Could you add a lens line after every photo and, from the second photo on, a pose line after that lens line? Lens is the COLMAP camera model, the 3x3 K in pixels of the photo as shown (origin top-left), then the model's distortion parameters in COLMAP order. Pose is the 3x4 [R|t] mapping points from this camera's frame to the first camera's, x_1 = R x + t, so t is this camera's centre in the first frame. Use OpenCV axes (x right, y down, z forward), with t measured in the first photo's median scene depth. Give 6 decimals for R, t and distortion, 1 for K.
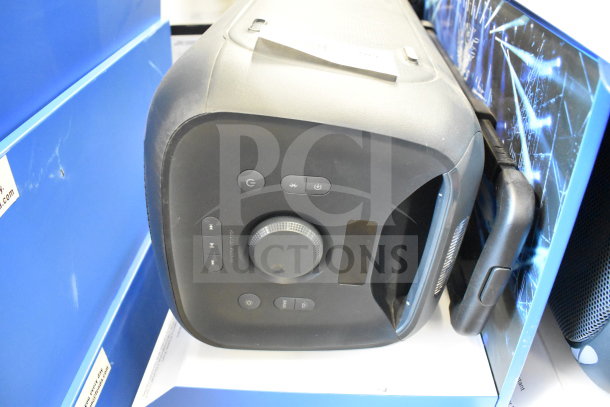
lens RADIAL K [[463.5, 0, 305.0], [0, 463.5, 203.5], [0, 0, 1]] dist [-0.085072, 0.000208]
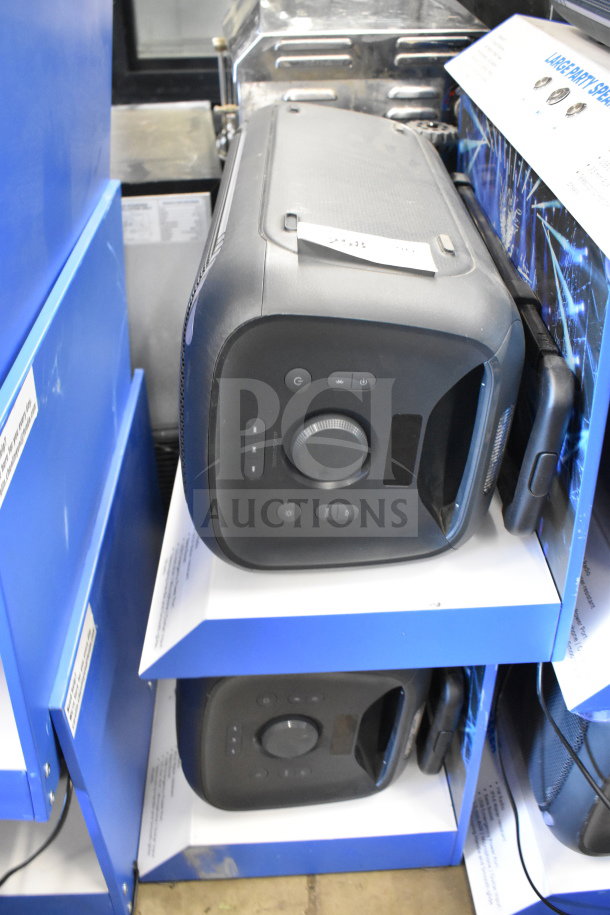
lens RADIAL K [[830.2, 0, 305.0], [0, 830.2, 457.5], [0, 0, 1]] dist [-0.058830, -0.004207]
pose [[0.997085, -0.056198, 0.051613, -0.184956], [0.055618, 0.998373, 0.012603, 0.090085], [-0.052238, -0.009695, 0.998588, -0.741648]]
